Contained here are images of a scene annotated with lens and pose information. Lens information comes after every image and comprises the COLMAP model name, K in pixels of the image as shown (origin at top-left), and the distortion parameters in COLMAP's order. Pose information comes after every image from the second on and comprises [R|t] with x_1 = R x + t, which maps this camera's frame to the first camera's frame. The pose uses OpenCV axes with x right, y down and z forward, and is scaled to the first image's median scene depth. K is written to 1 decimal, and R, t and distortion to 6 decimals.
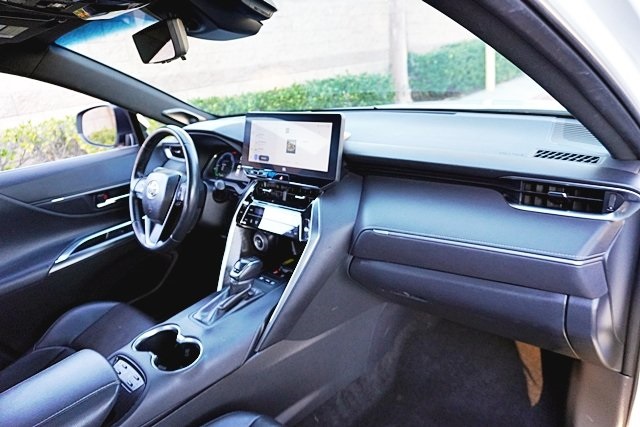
lens RADIAL K [[429.3, 0, 317.5], [0, 429.3, 217.3], [0, 0, 1]] dist [-0.037823, 0.022185]
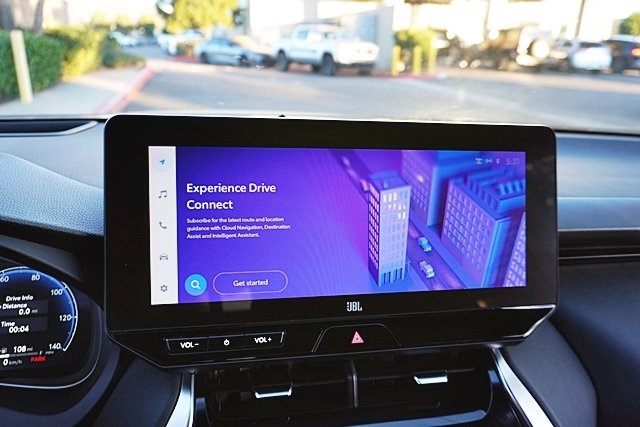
lens RADIAL K [[493.0, 0, 320.6], [0, 493.0, 212.1], [0, 0, 1]] dist [-0.013218, 0.011043]
pose [[0.555542, -0.123458, 0.822272, -0.336144], [0.186861, 0.982157, 0.021217, -0.171724], [-0.810220, 0.141864, 0.568699, 0.739597]]
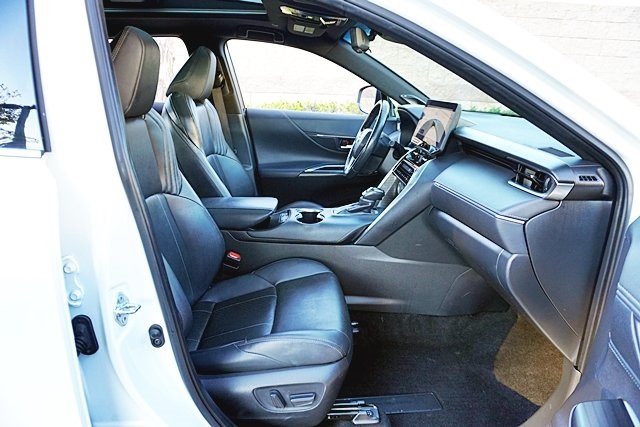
lens RADIAL K [[429.3, 0, 319.1], [0, 429.3, 213.9], [0, 0, 1]] dist [-0.037823, 0.022185]
pose [[0.695151, 0.327901, -0.639723, 0.542647], [-0.351271, 0.931372, 0.095684, 0.085183], [0.627195, 0.158201, 0.762626, -0.198709]]
